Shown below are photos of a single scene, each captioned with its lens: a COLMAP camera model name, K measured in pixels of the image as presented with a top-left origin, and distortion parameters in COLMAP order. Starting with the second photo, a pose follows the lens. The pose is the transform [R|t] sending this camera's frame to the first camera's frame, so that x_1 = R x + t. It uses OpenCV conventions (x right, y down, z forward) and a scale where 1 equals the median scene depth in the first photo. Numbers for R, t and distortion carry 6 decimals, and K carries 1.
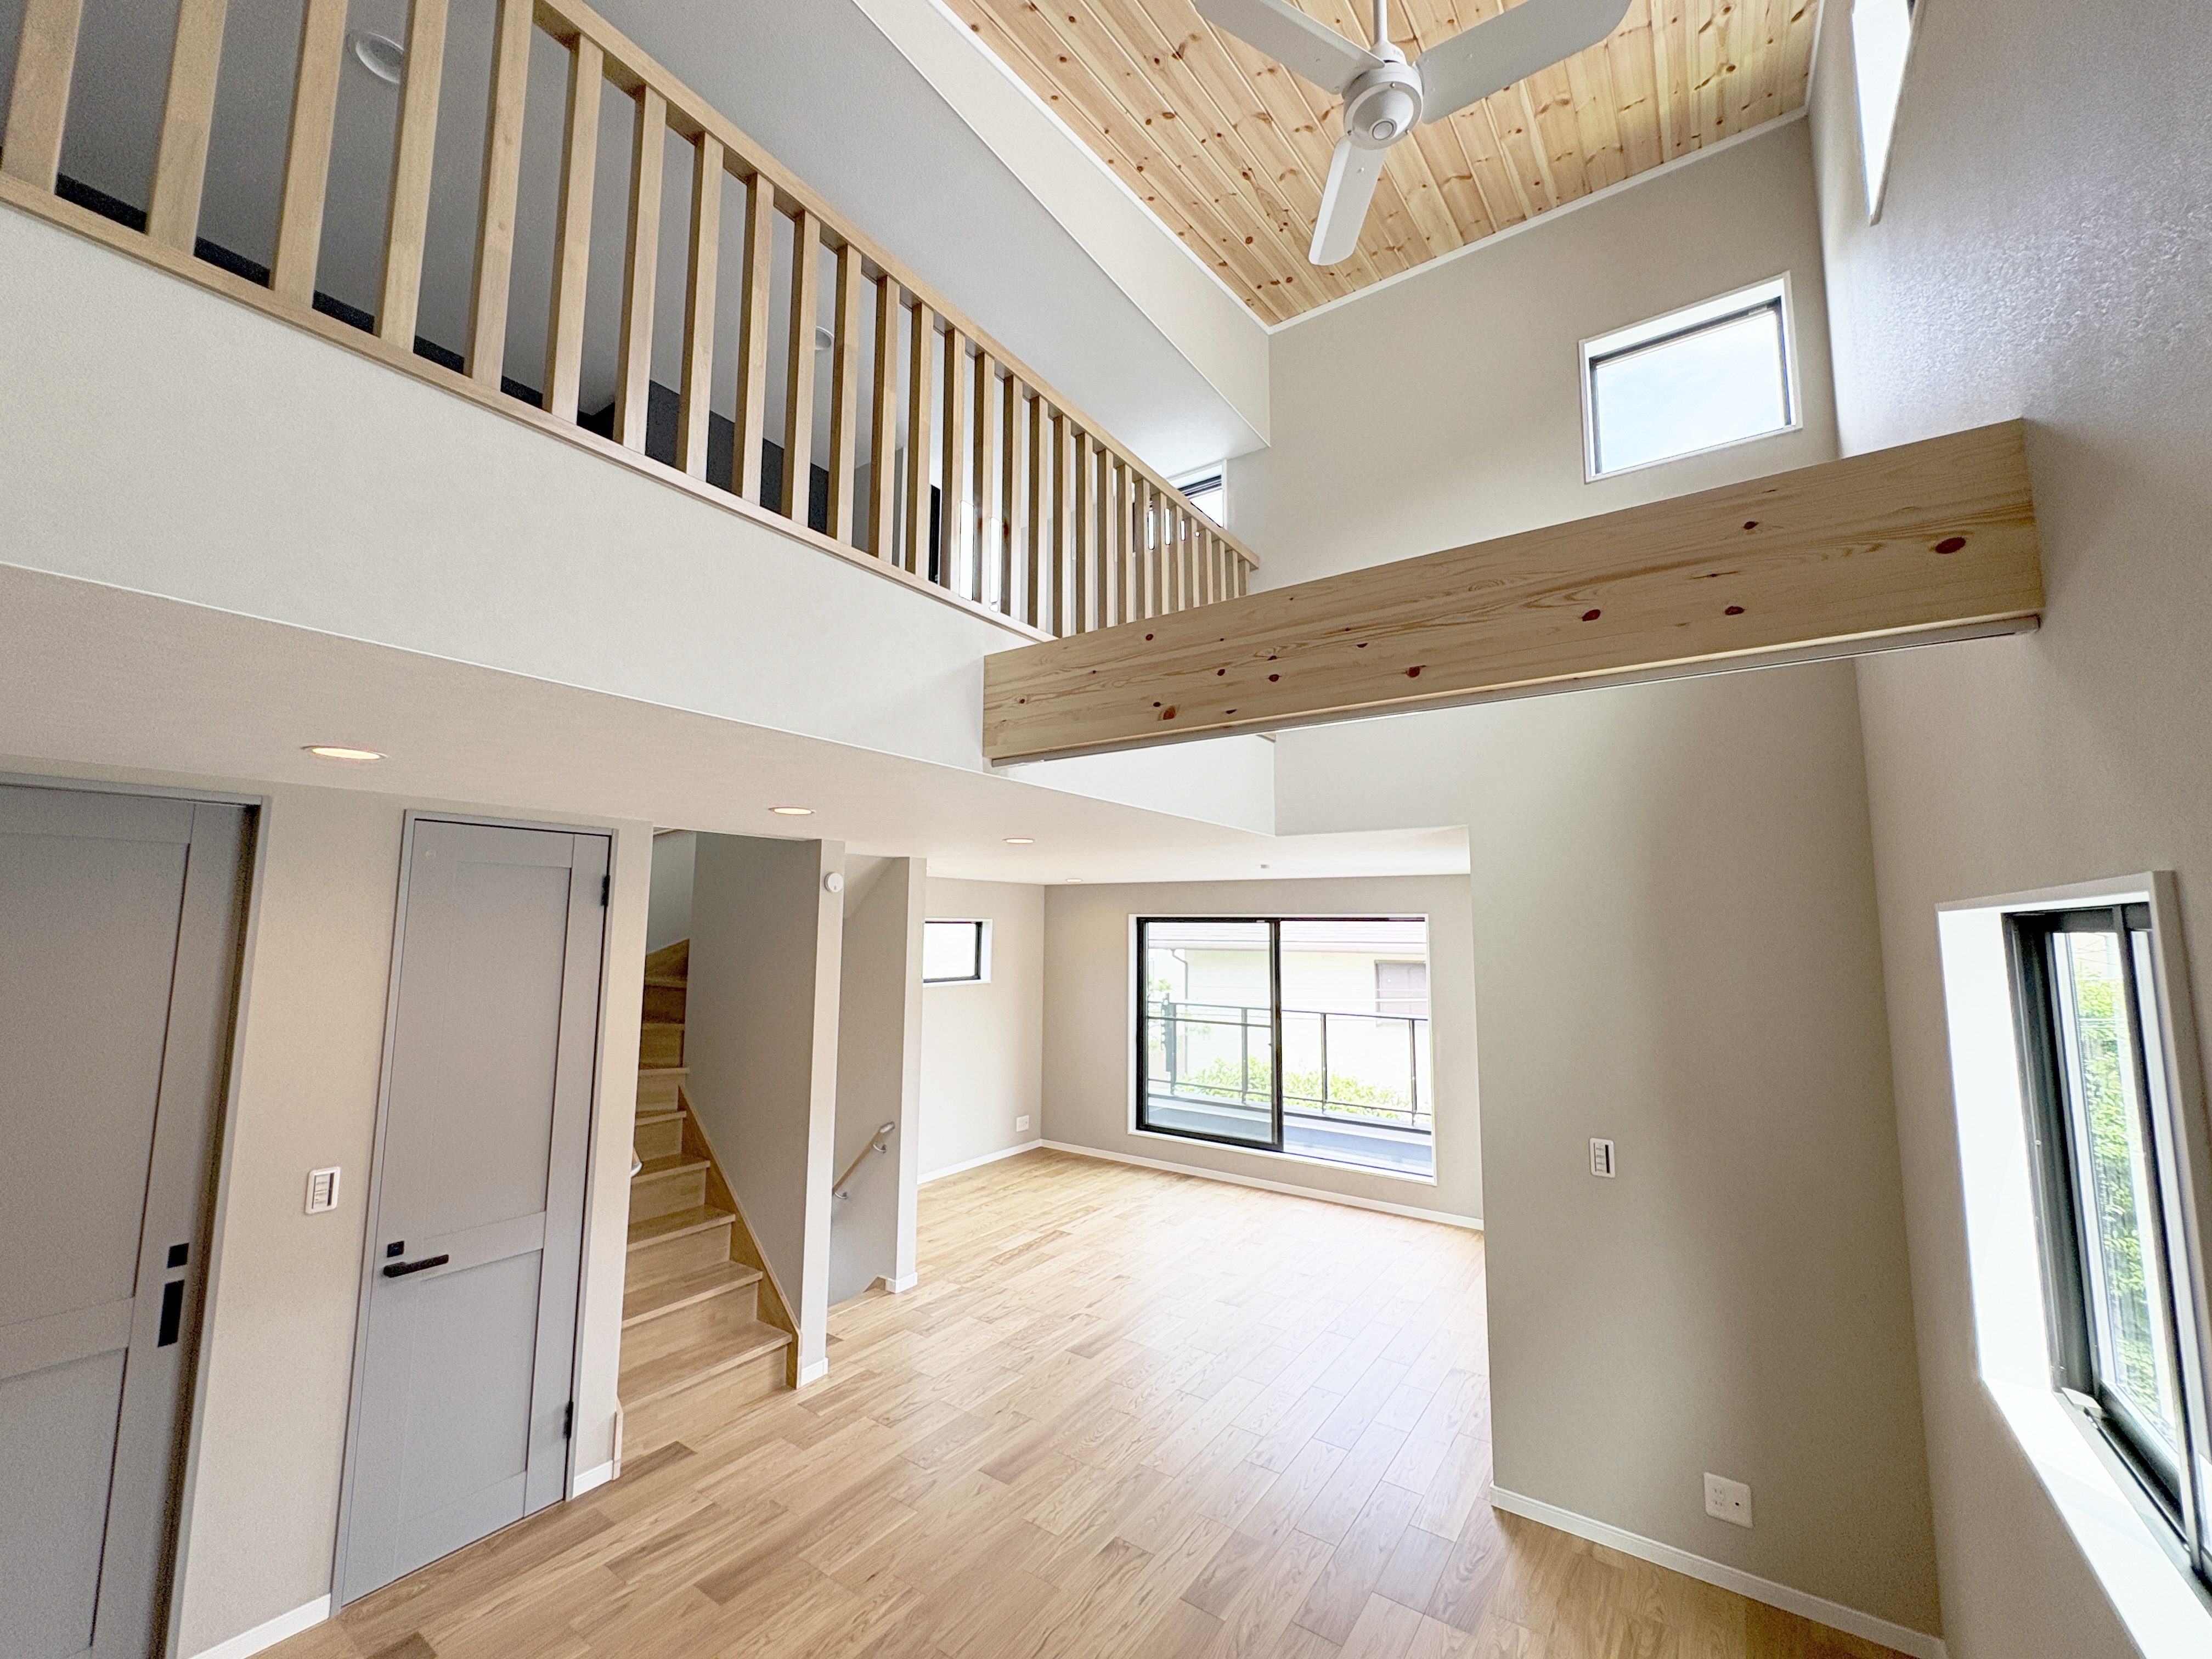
lens RADIAL K [[880.4, 0, 1106.0], [0, 880.4, 829.5], [0, 0, 1]] dist [0.000868, 0.000103]
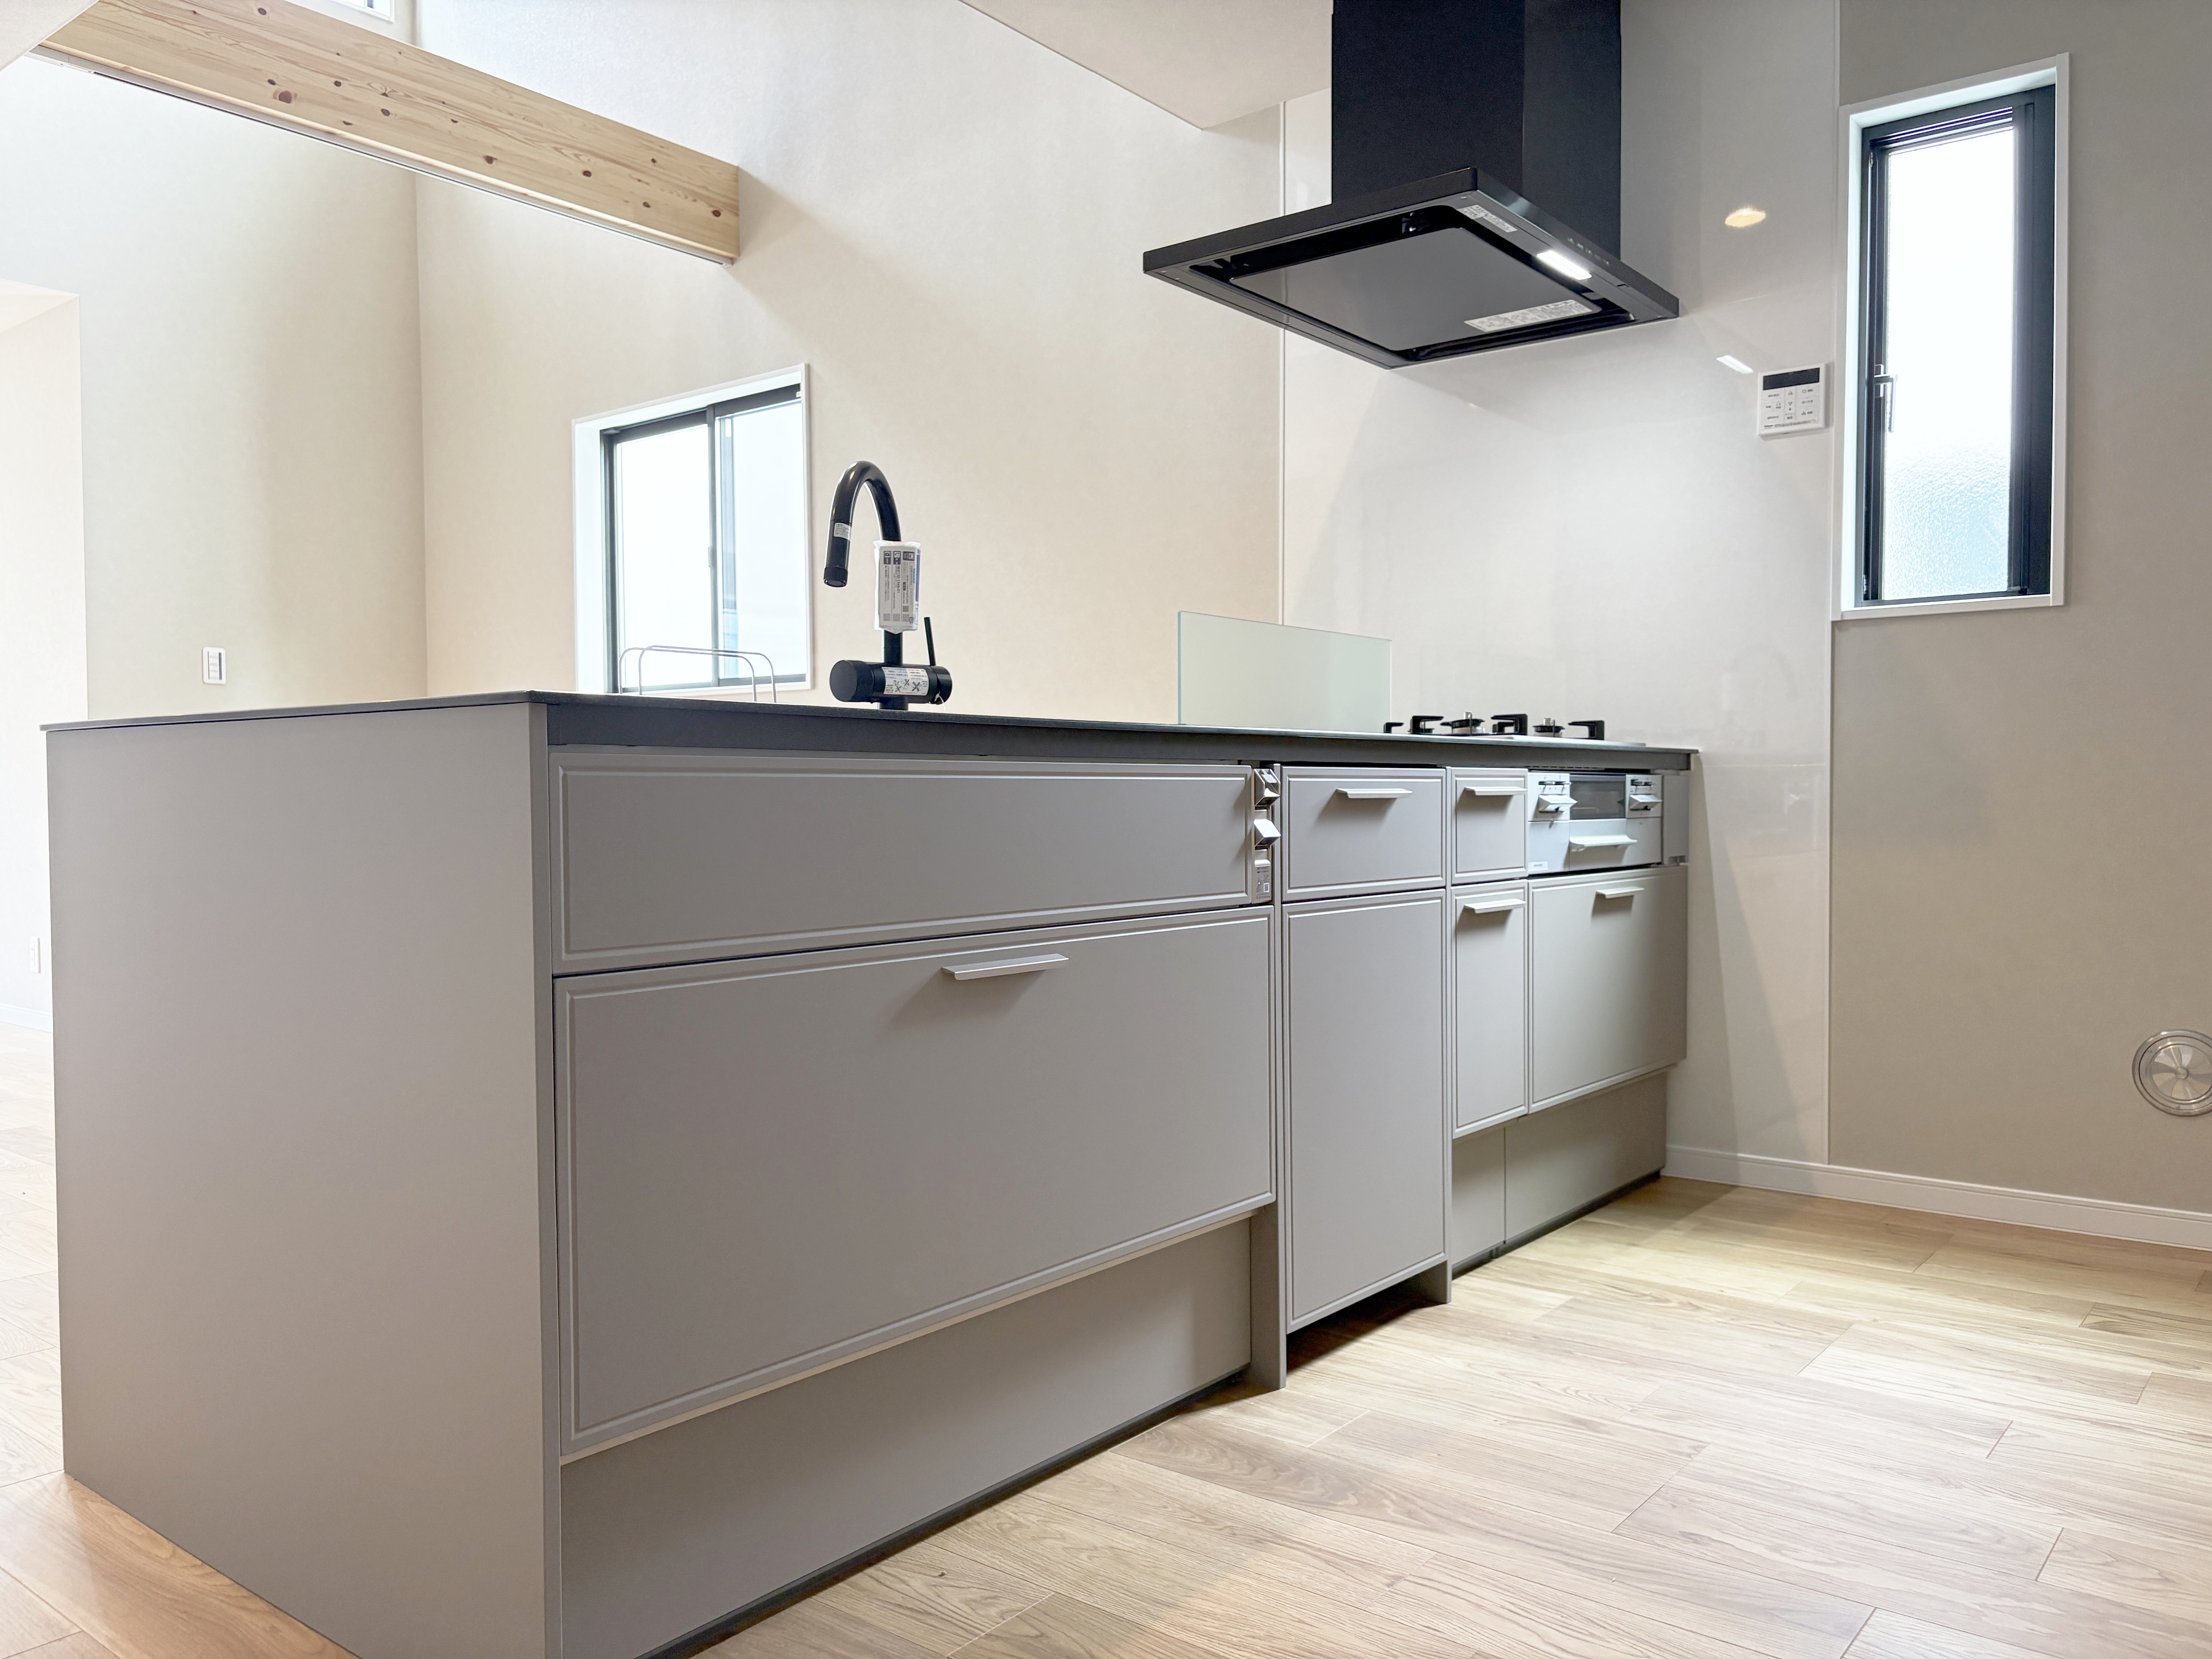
lens RADIAL K [[1665.5, 0, 1106.0], [0, 1665.5, 829.5], [0, 0, 1]] dist [-0.002236, -0.006394]
pose [[0.057945, -0.029764, 0.997876, -2.380598], [-0.107863, 0.993517, 0.035897, 0.712856], [-0.992476, -0.109714, 0.054359, -0.241758]]
